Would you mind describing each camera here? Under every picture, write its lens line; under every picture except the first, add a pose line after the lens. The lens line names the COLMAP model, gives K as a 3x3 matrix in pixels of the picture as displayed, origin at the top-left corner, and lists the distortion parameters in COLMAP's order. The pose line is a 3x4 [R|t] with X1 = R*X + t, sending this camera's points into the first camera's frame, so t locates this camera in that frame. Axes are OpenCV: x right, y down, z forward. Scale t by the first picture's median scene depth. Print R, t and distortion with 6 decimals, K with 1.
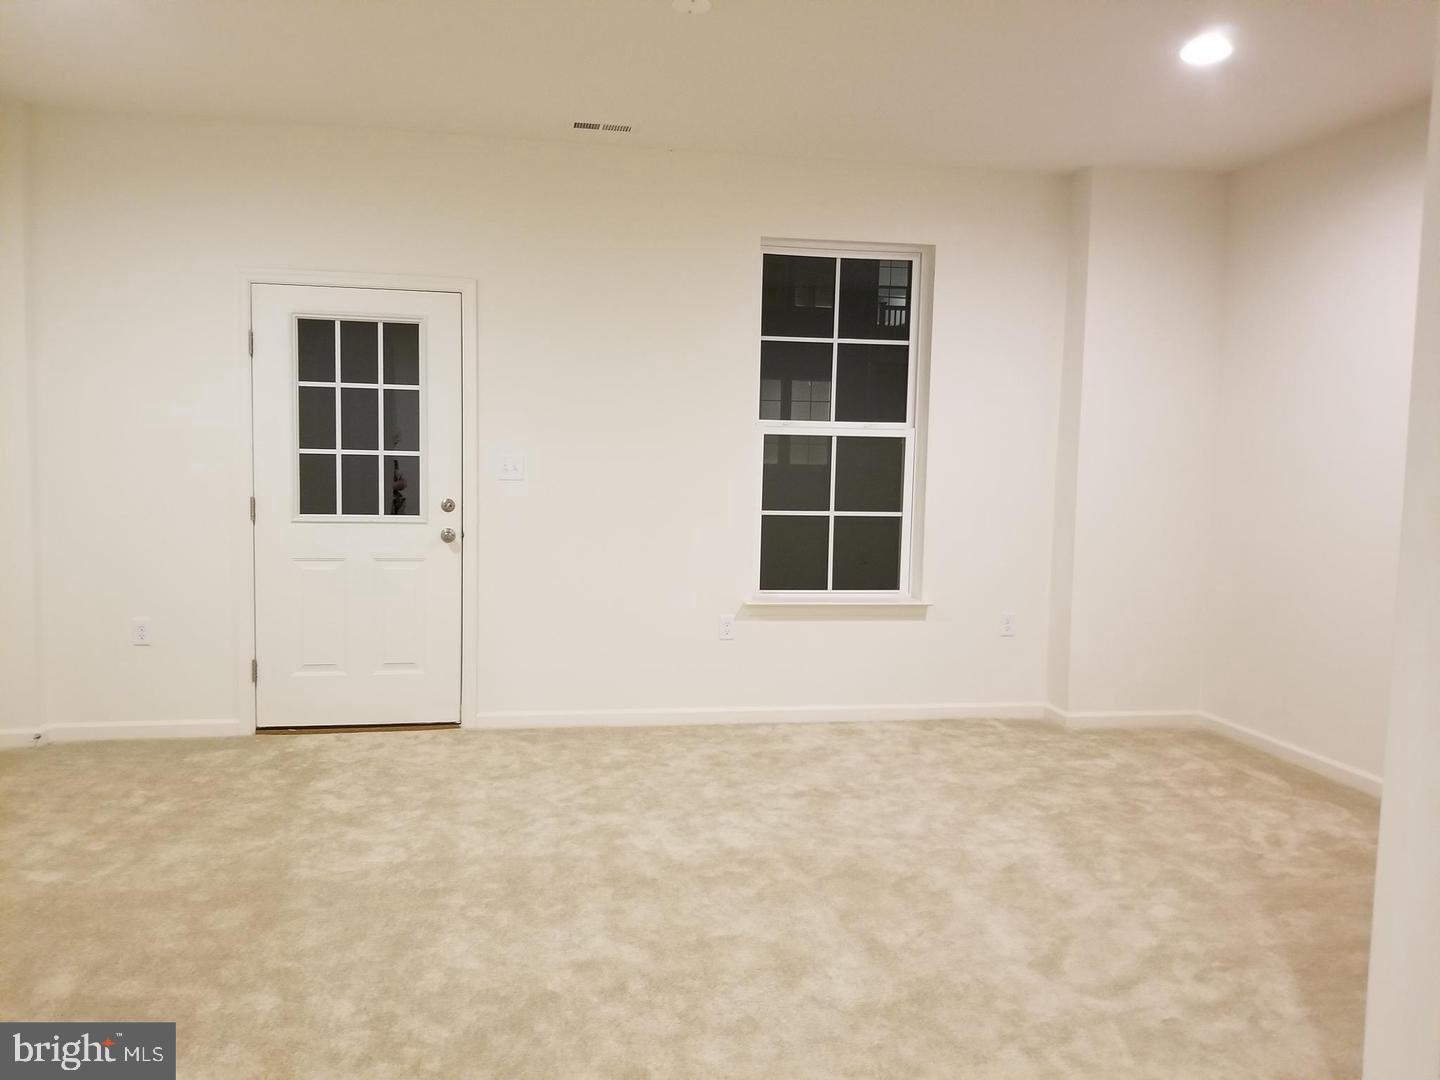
lens RADIAL K [[1245.0, 0, 781.3], [0, 1245.0, 545.6], [0, 0, 1]] dist [0.047290, -0.113953]
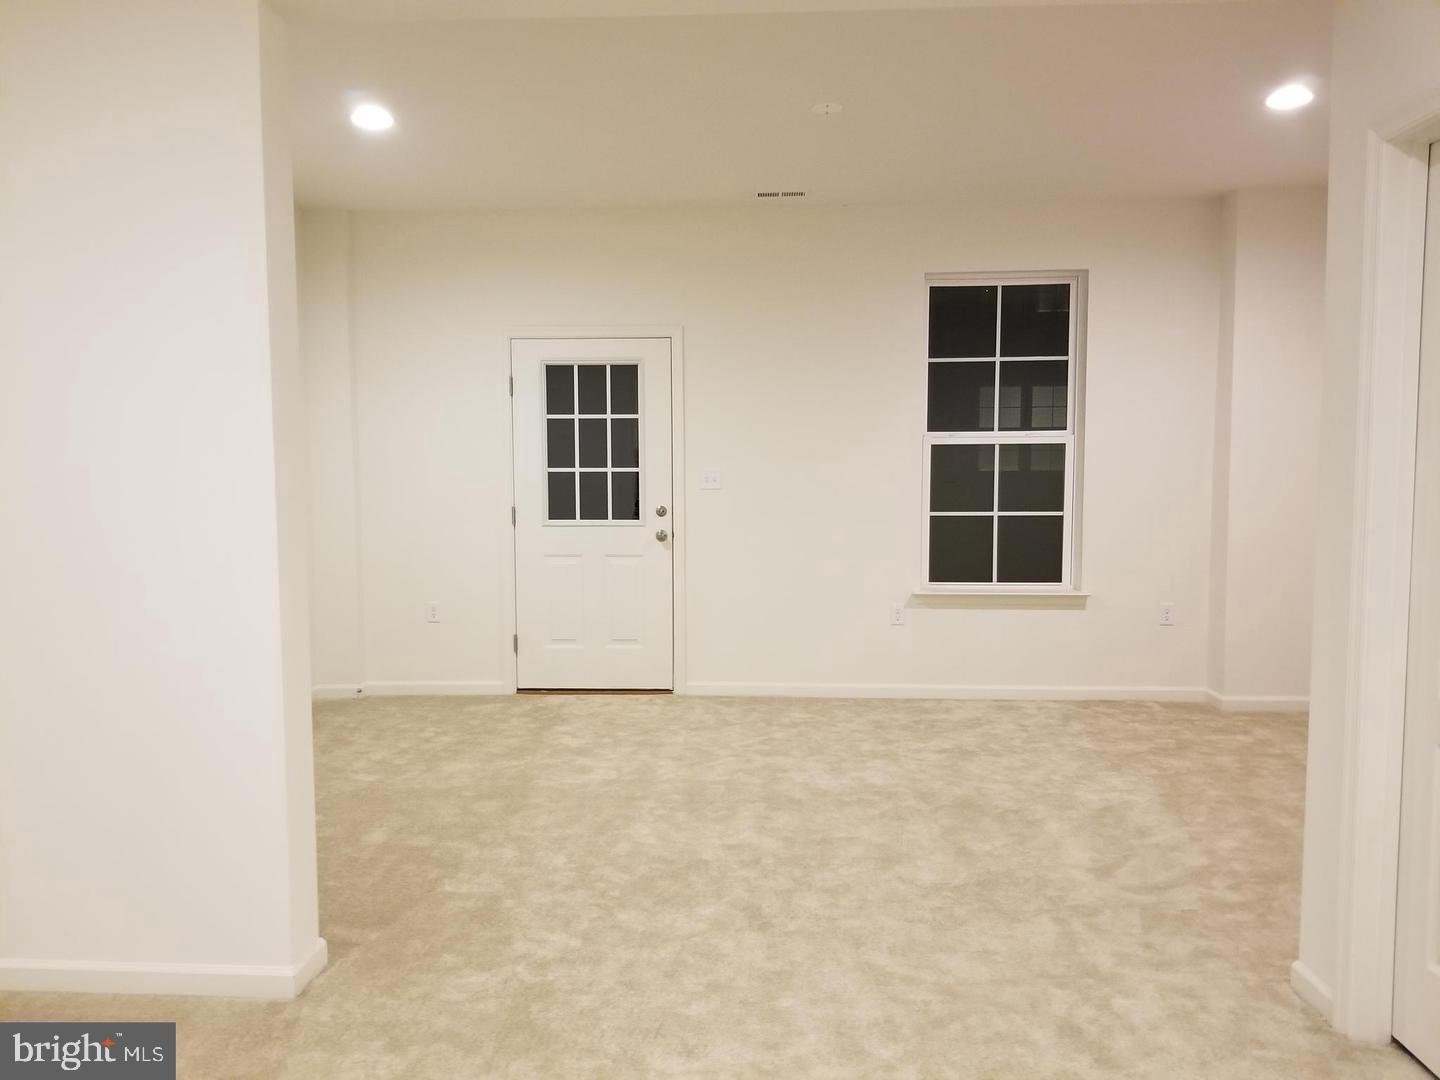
lens RADIAL K [[1245.0, 0, 726.4], [0, 1245.0, 538.9], [0, 0, 1]] dist [0.047290, -0.113953]
pose [[0.969643, -0.011211, -0.244269, 0.105150], [0.007478, 0.999841, -0.016206, 0.017362], [0.244412, 0.013887, 0.969572, -0.190980]]
